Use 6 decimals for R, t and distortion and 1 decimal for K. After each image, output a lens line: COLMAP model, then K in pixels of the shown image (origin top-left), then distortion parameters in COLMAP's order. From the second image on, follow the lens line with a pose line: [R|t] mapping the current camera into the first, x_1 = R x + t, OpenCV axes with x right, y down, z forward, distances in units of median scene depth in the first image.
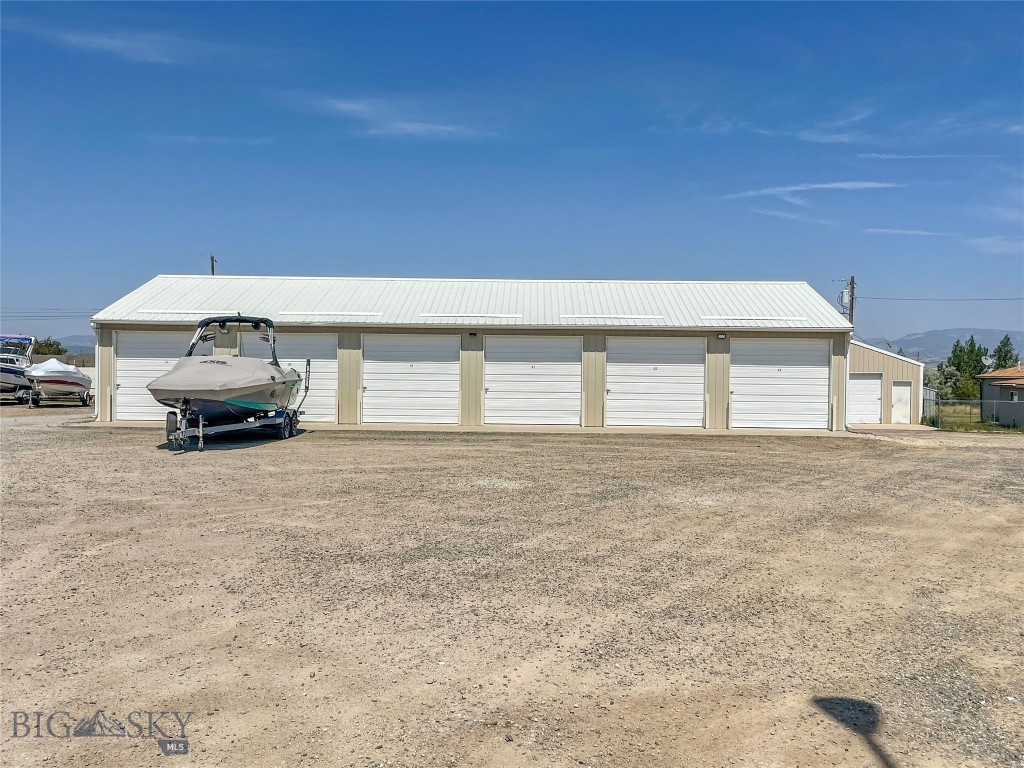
lens RADIAL K [[972.4, 0, 512.0], [0, 972.4, 384.0], [0, 0, 1]] dist [0.057489, 0.001239]
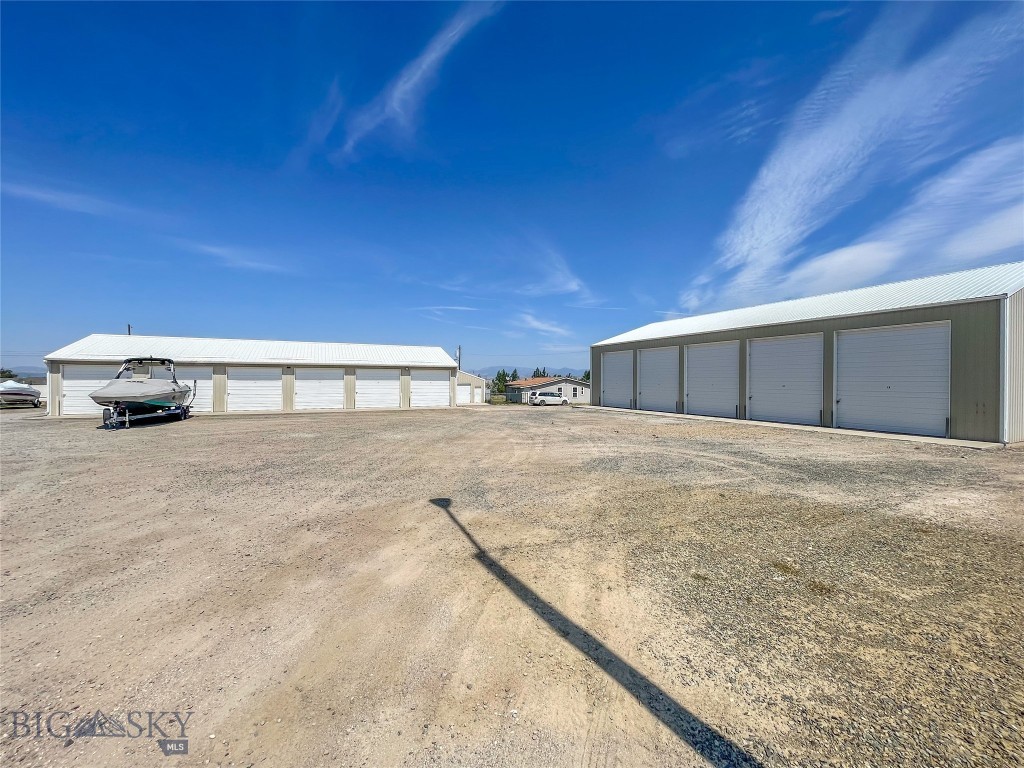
lens RADIAL K [[415.3, 0, 512.0], [0, 415.3, 384.0], [0, 0, 1]] dist [0.001486, 0.000037]
pose [[0.899062, -0.012463, 0.437643, 0.000861], [0.017211, 0.999828, -0.006884, 0.000280], [-0.437482, 0.013721, 0.899122, -0.044851]]
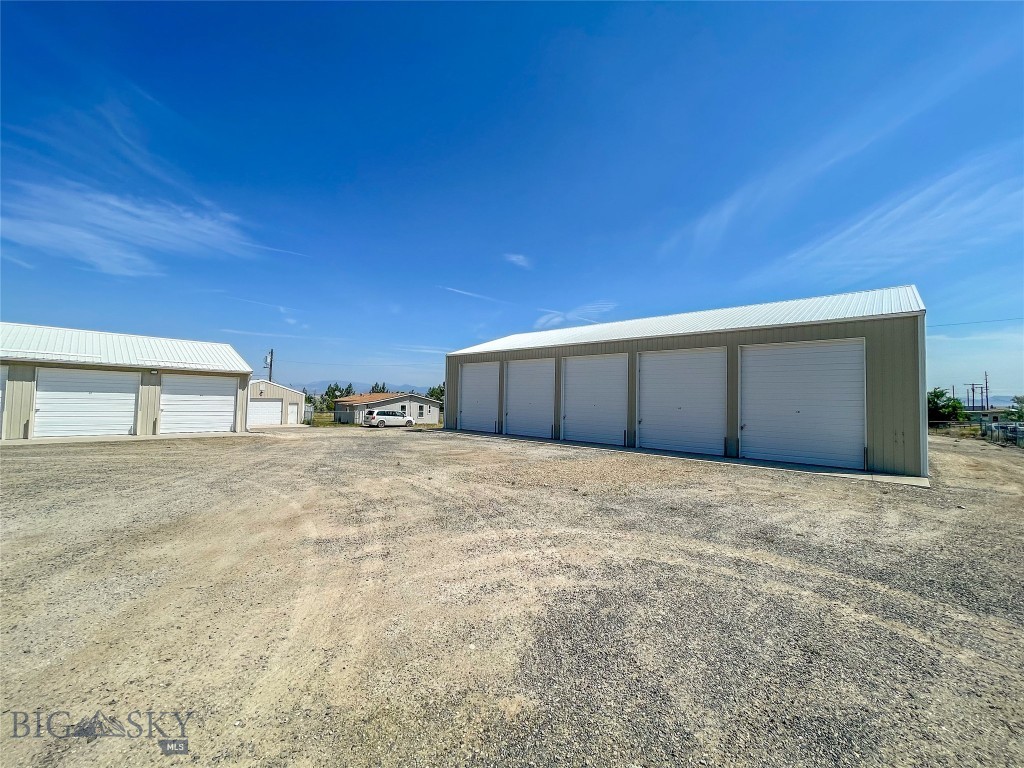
lens RADIAL K [[415.3, 0, 512.0], [0, 415.3, 384.0], [0, 0, 1]] dist [0.001486, 0.000037]
pose [[0.674539, 0.033146, 0.737495, 0.168394], [0.001374, 0.998933, -0.046154, -0.001691], [-0.738238, 0.032146, 0.673774, 0.248874]]
